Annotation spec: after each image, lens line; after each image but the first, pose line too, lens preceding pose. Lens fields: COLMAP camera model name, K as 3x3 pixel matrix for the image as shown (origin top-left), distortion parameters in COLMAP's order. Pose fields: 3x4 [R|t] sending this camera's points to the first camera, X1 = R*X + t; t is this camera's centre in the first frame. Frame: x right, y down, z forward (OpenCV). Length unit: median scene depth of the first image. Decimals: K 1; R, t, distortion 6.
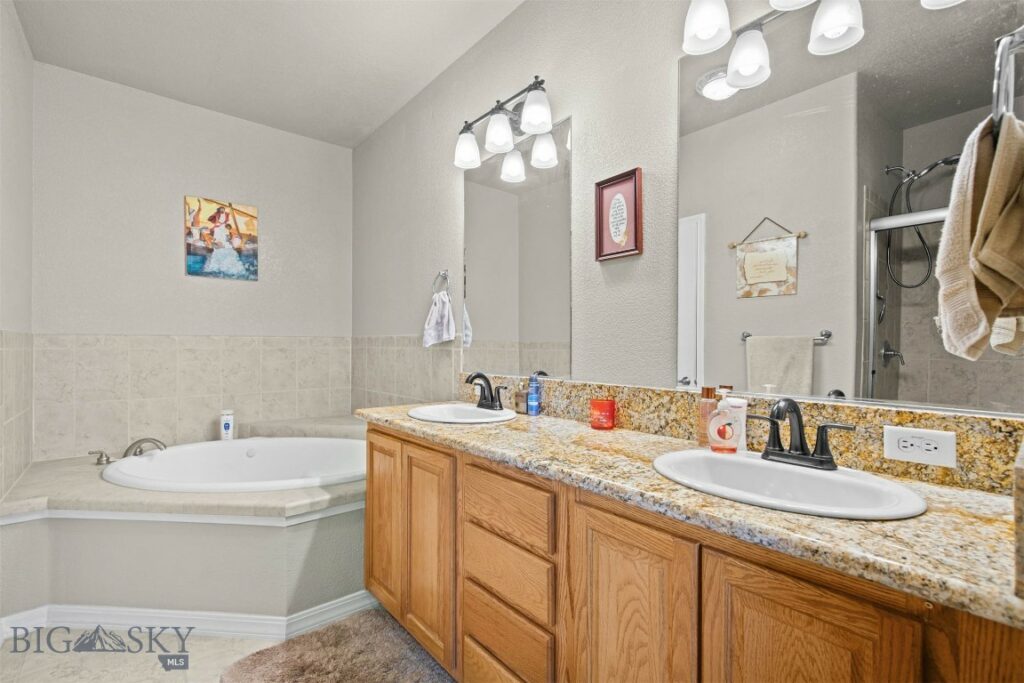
lens RADIAL K [[453.4, 0, 518.6], [0, 453.4, 344.5], [0, 0, 1]] dist [0.001451, 0.000474]
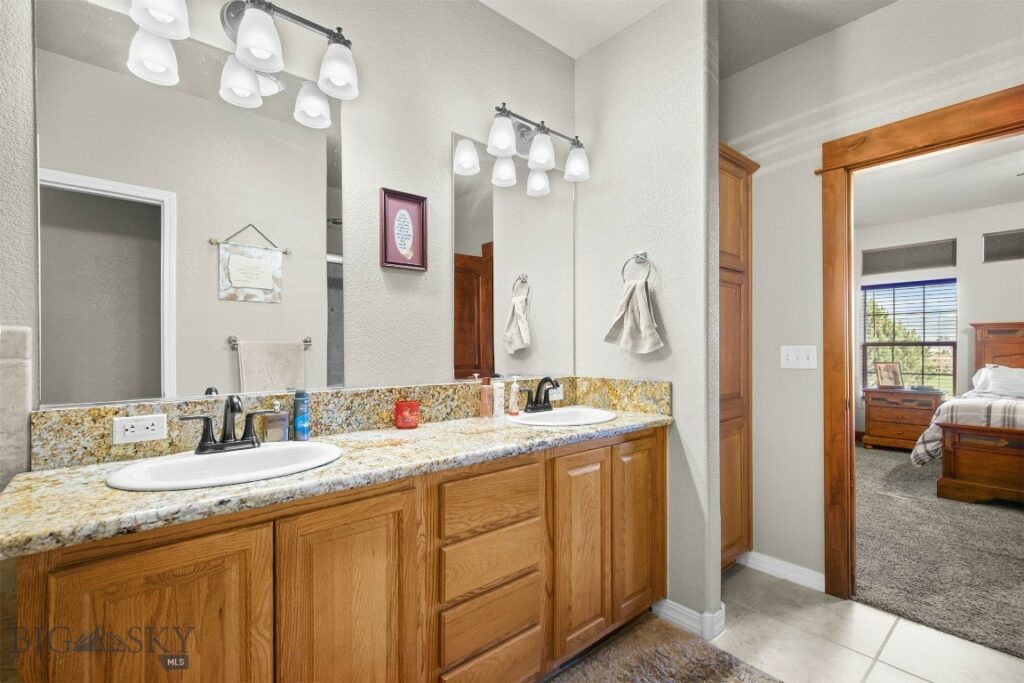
lens RADIAL K [[453.4, 0, 517.8], [0, 453.4, 347.8], [0, 0, 1]] dist [0.001451, 0.000474]
pose [[-0.002000, 0.001168, 0.999997, -0.863490], [0.000336, 0.999999, -0.001167, -0.001262], [-0.999998, 0.000334, -0.002000, 0.730526]]
